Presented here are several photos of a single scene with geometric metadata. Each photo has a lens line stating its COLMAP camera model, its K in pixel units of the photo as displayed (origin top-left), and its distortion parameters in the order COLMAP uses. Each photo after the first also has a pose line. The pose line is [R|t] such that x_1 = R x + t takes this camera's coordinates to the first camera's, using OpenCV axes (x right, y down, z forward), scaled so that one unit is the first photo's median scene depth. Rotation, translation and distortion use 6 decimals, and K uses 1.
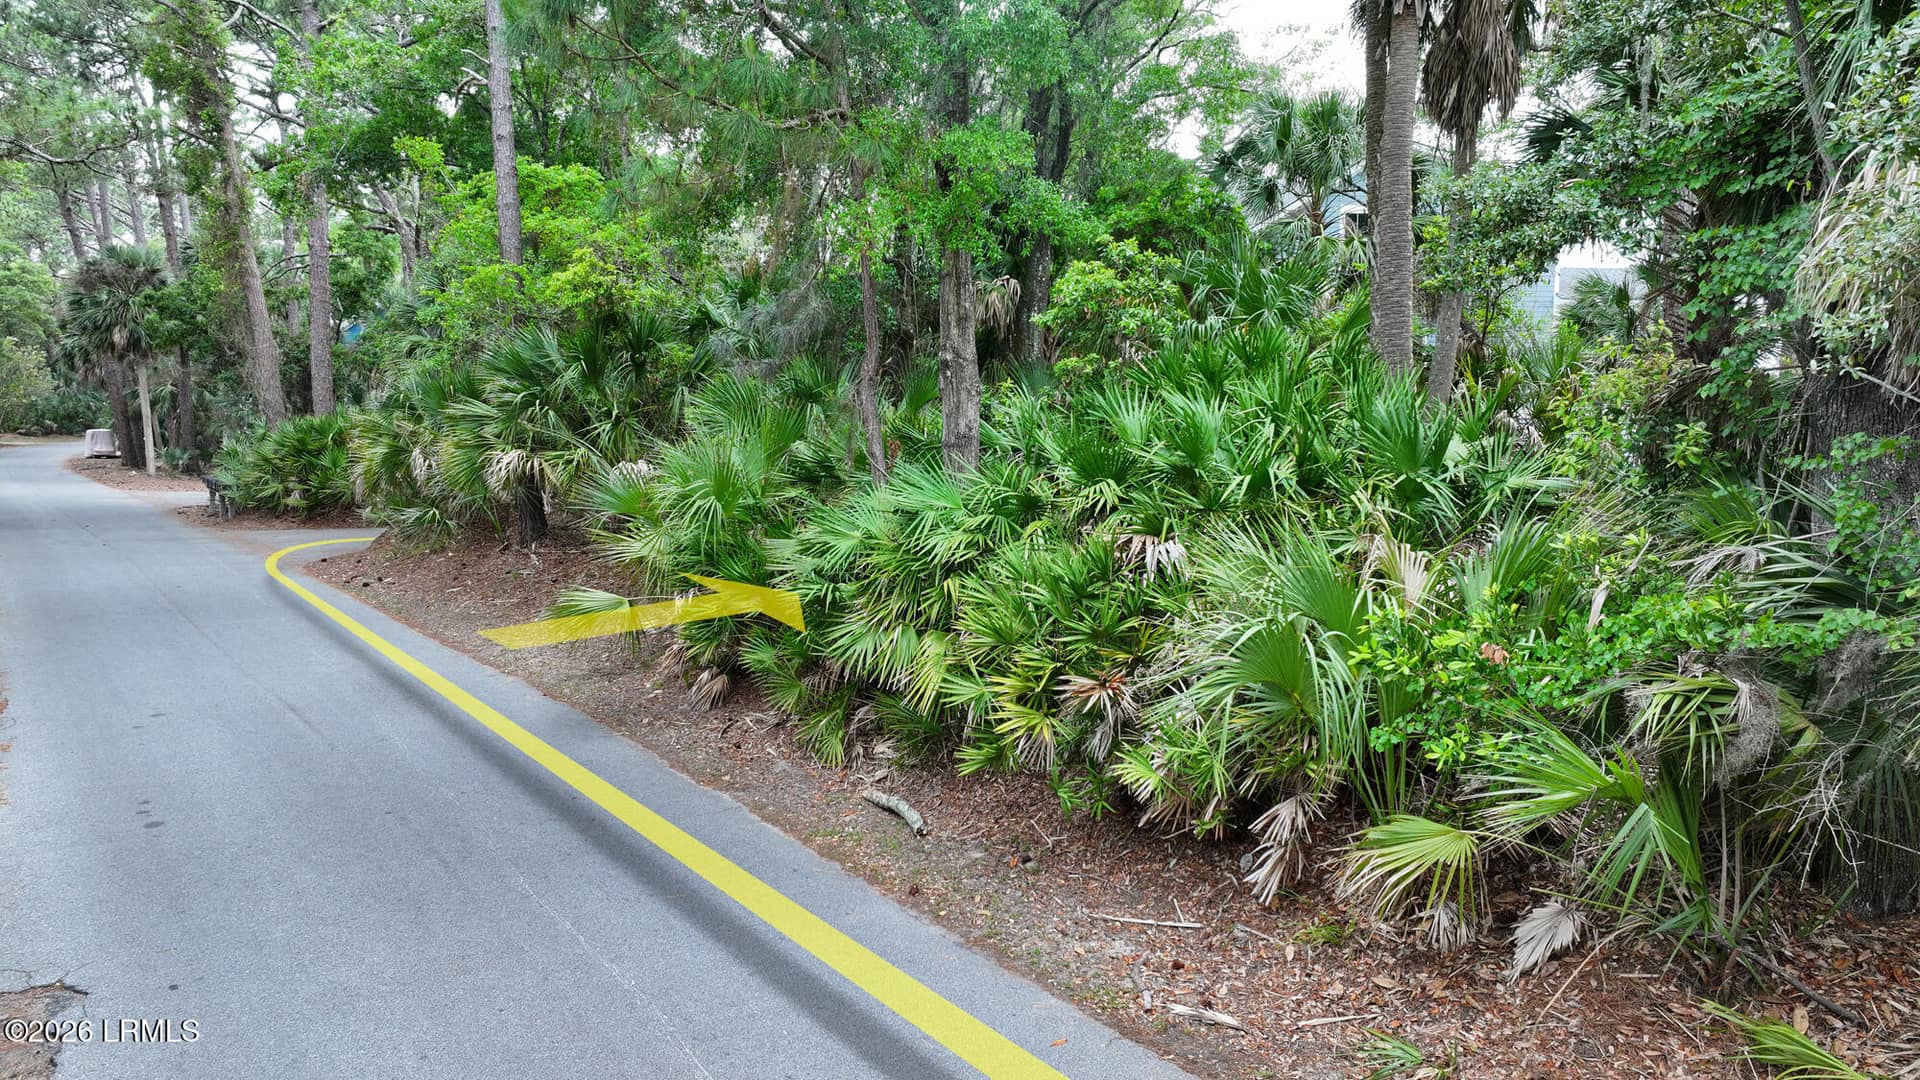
lens RADIAL K [[1348.3, 0, 958.4], [0, 1348.3, 542.3], [0, 0, 1]] dist [0.005200, 0.001632]
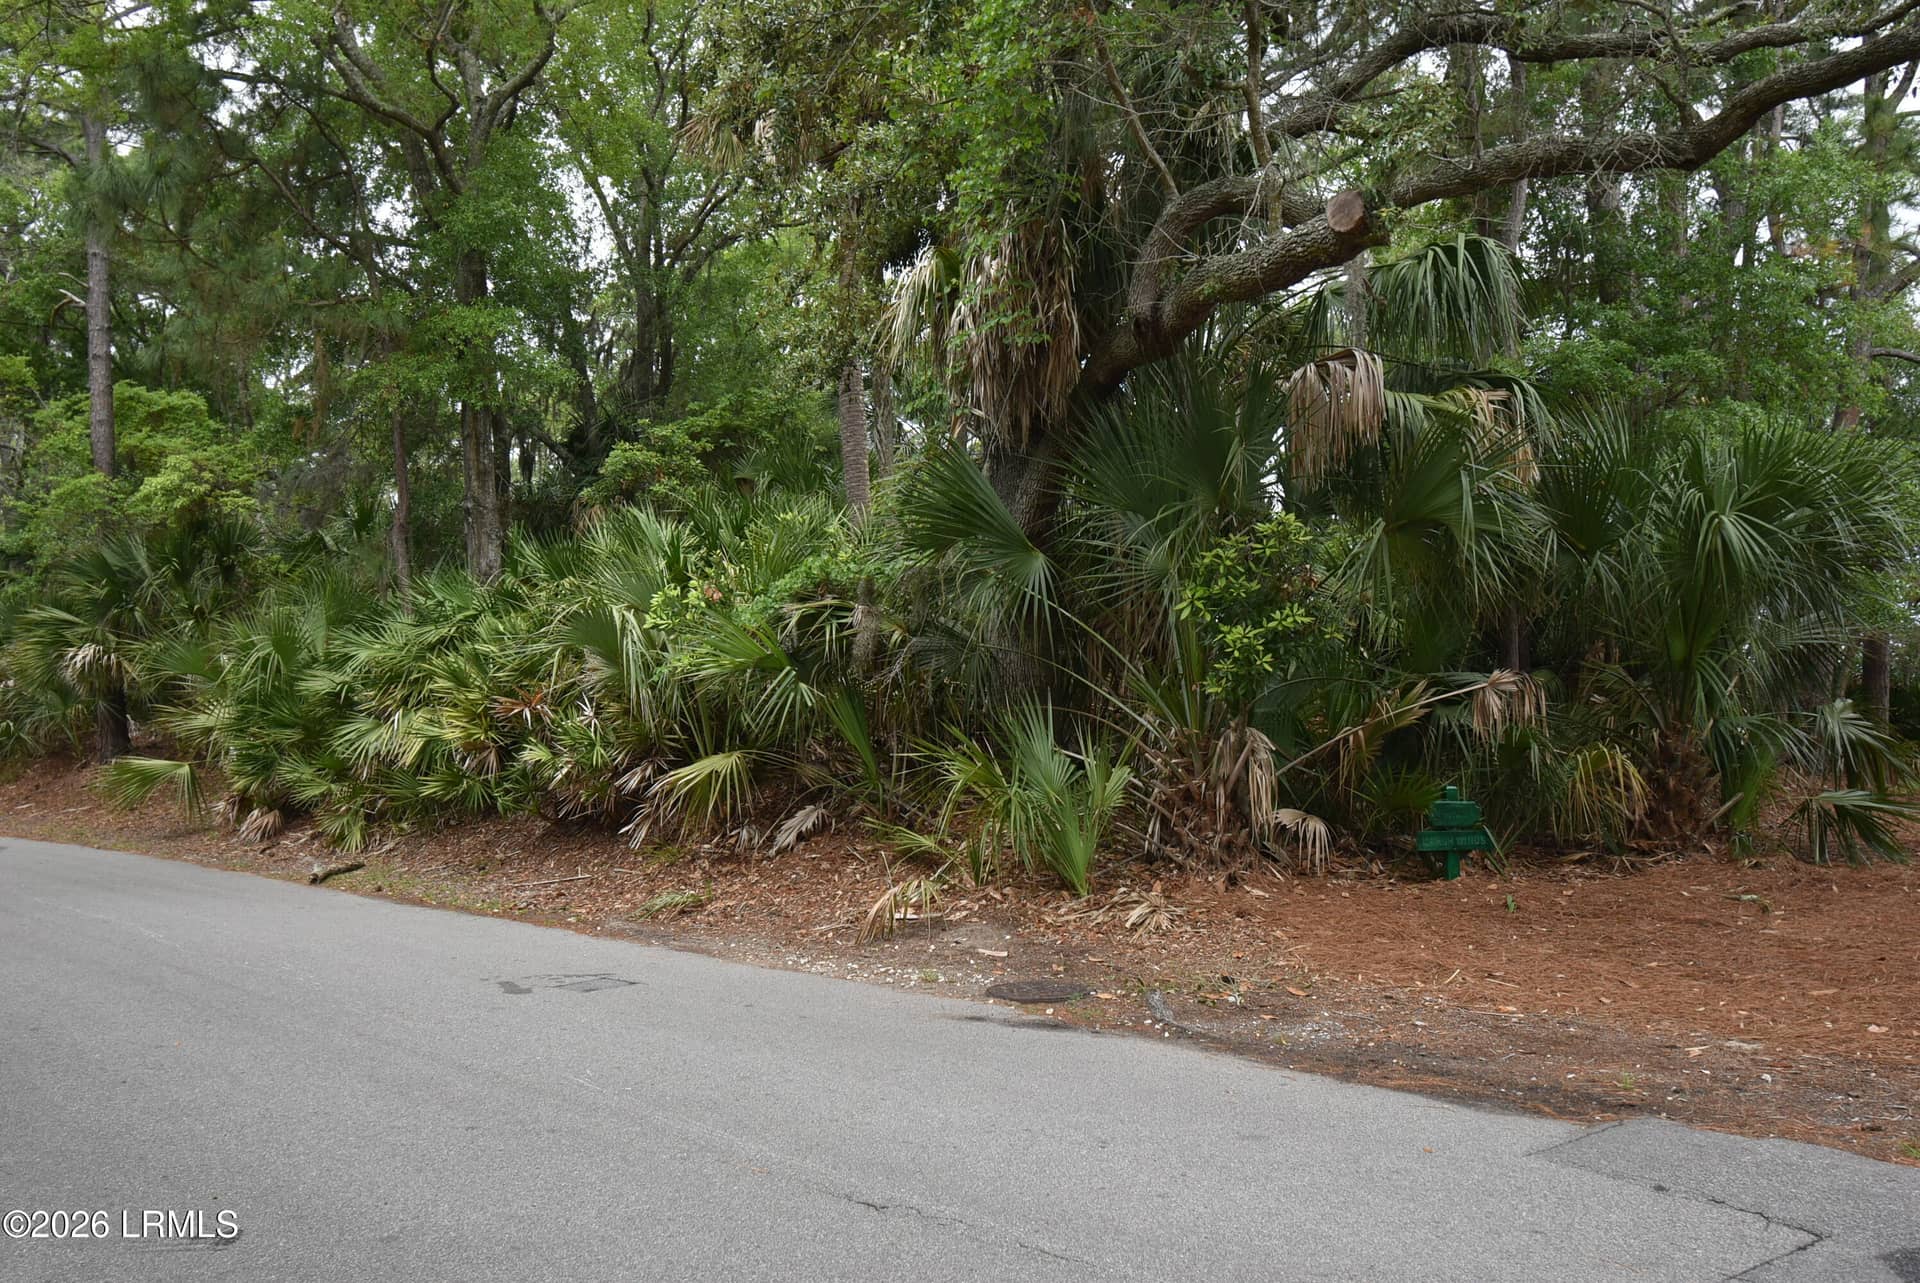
lens RADIAL K [[1599.6, 0, 934.0], [0, 1599.6, 637.3], [0, 0, 1]] dist [-0.004143, -0.016213]
pose [[0.990734, -0.020641, 0.134239, 0.136495], [0.041601, 0.986997, -0.155264, 0.138470], [-0.129288, 0.159410, 0.978710, -0.254285]]
